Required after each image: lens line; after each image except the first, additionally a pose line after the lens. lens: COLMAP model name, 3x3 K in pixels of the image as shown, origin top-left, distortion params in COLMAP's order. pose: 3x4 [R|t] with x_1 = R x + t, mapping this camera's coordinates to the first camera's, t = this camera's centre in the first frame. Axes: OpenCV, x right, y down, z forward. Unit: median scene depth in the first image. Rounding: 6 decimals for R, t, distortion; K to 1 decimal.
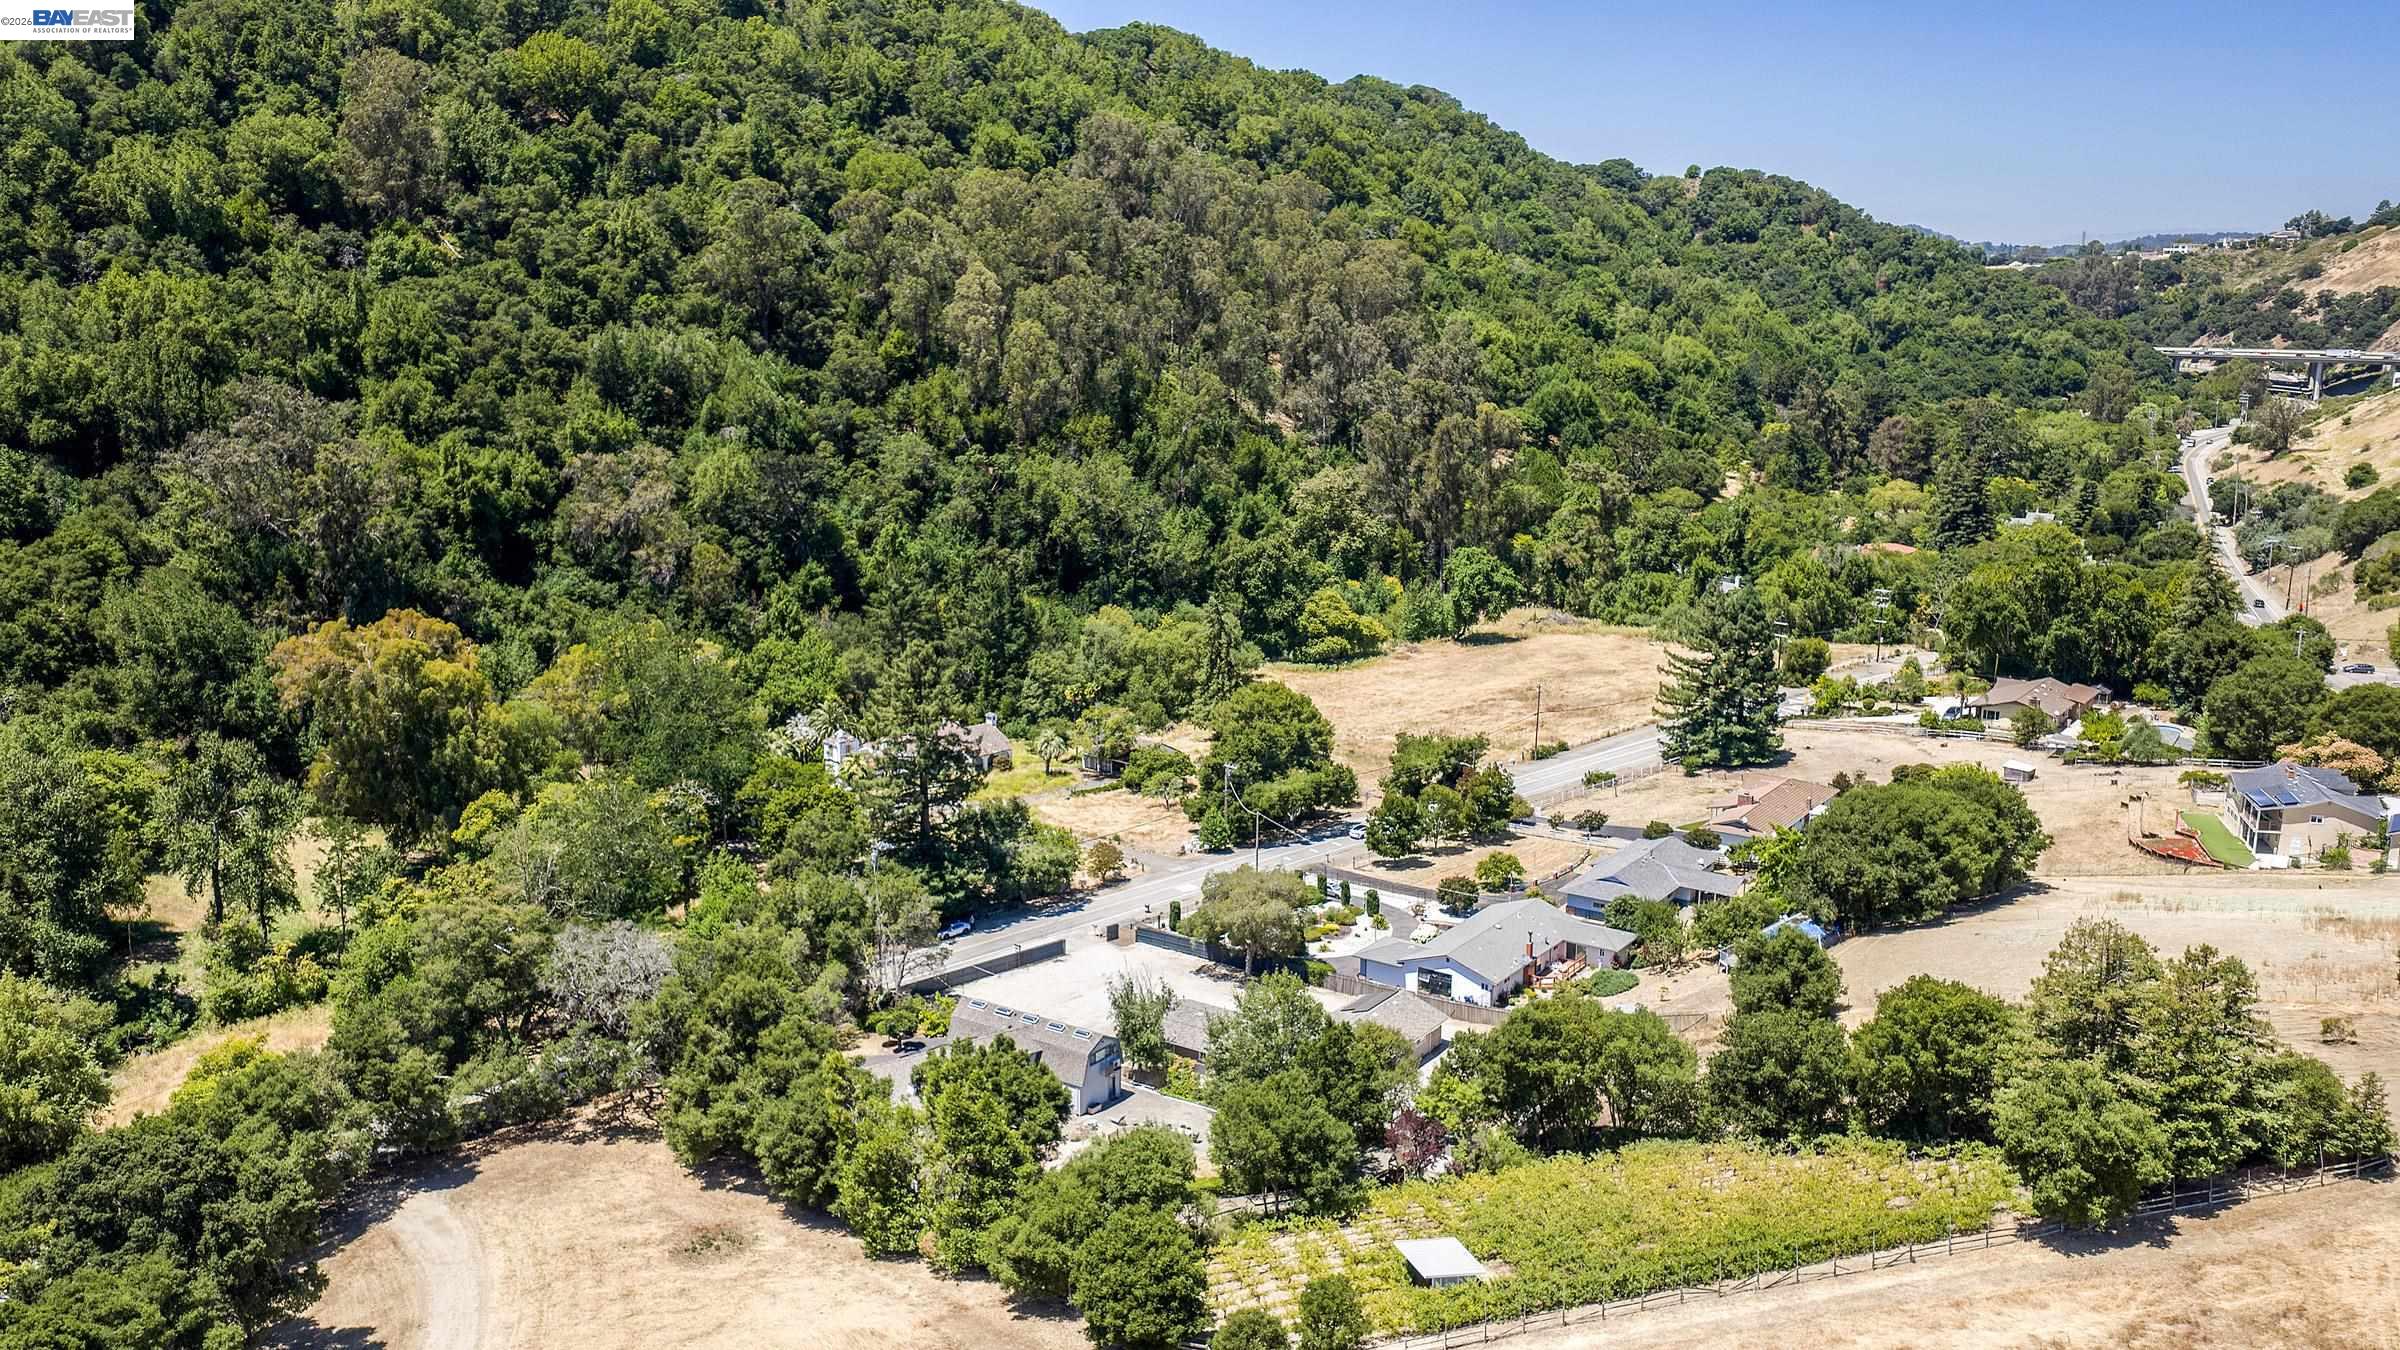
lens RADIAL K [[1964.1, 0, 1200.0], [0, 1964.1, 675.0], [0, 0, 1]] dist [0.094110, -0.094586]
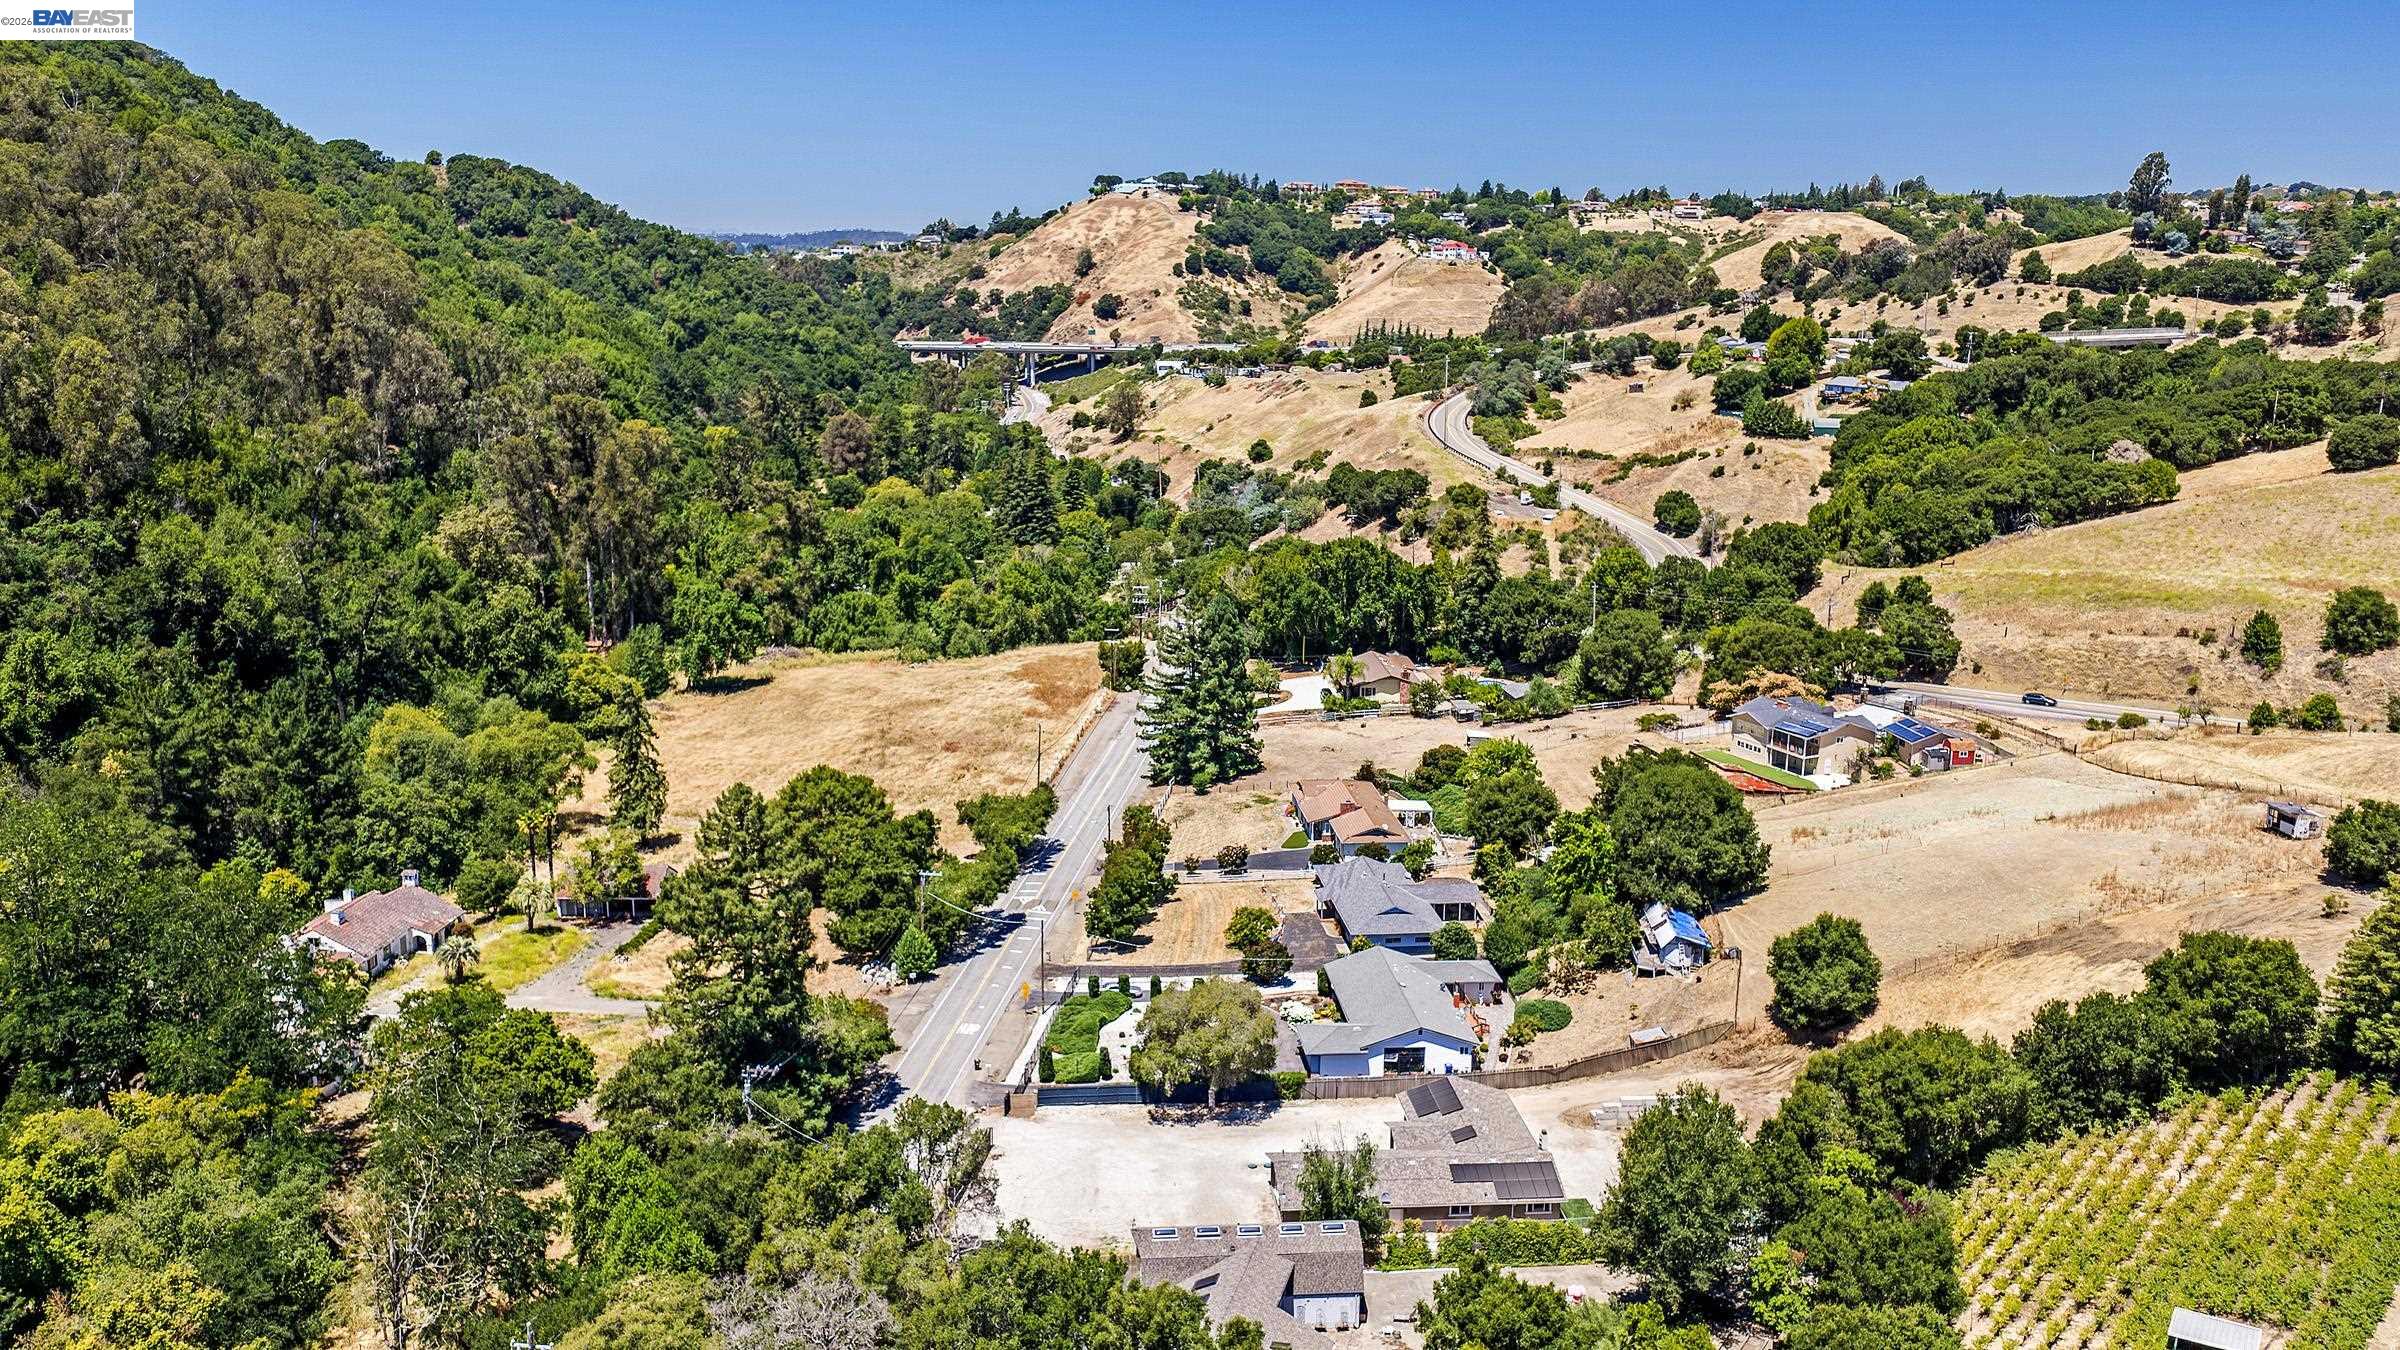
lens RADIAL K [[1964.1, 0, 1200.0], [0, 1964.1, 675.0], [0, 0, 1]] dist [0.094110, -0.094586]
pose [[0.768020, -0.129805, 0.627133, -0.099013], [0.127441, 0.990636, 0.048973, -0.015381], [-0.627617, 0.042310, 0.777371, 0.066240]]
